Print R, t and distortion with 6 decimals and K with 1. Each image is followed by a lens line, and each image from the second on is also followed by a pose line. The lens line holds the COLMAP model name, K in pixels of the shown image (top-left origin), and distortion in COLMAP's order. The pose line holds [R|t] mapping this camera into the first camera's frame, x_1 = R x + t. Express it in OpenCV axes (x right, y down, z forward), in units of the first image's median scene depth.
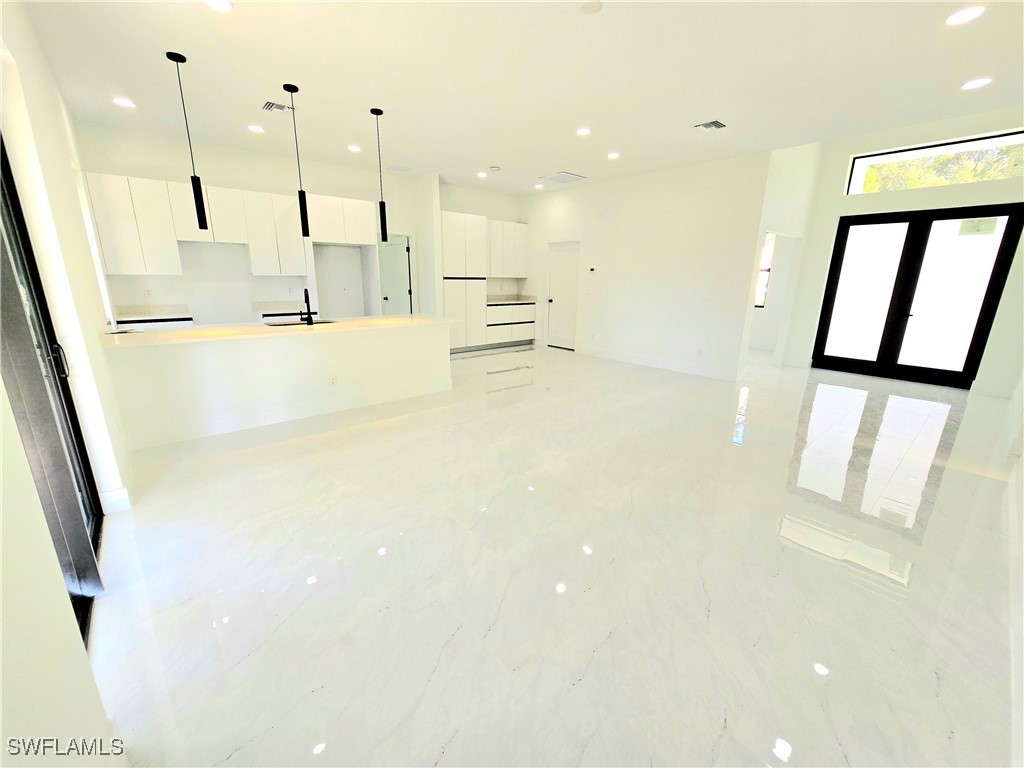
lens RADIAL K [[420.6, 0, 512.6], [0, 420.6, 386.6], [0, 0, 1]] dist [-0.004271, 0.000269]
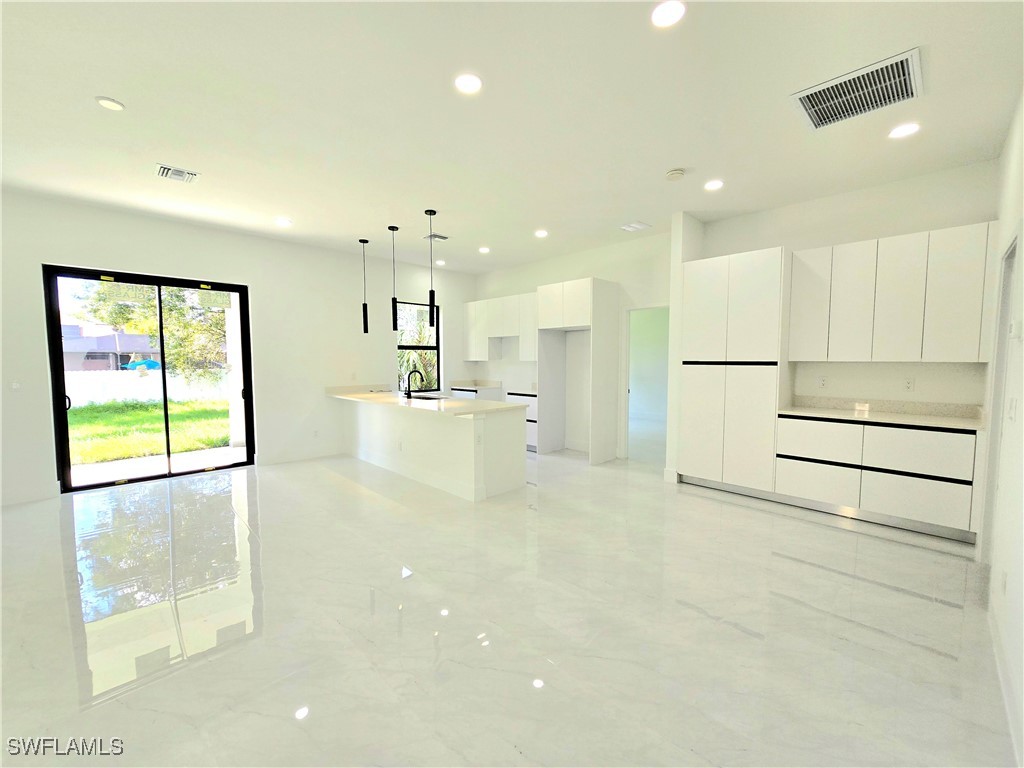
lens RADIAL K [[420.6, 0, 512.6], [0, 420.6, 386.6], [0, 0, 1]] dist [-0.004271, 0.000269]
pose [[0.059677, 0.050351, -0.996947, 0.437101], [-0.253240, 0.966817, 0.033670, -0.171760], [0.965561, 0.250457, 0.070447, 0.685265]]
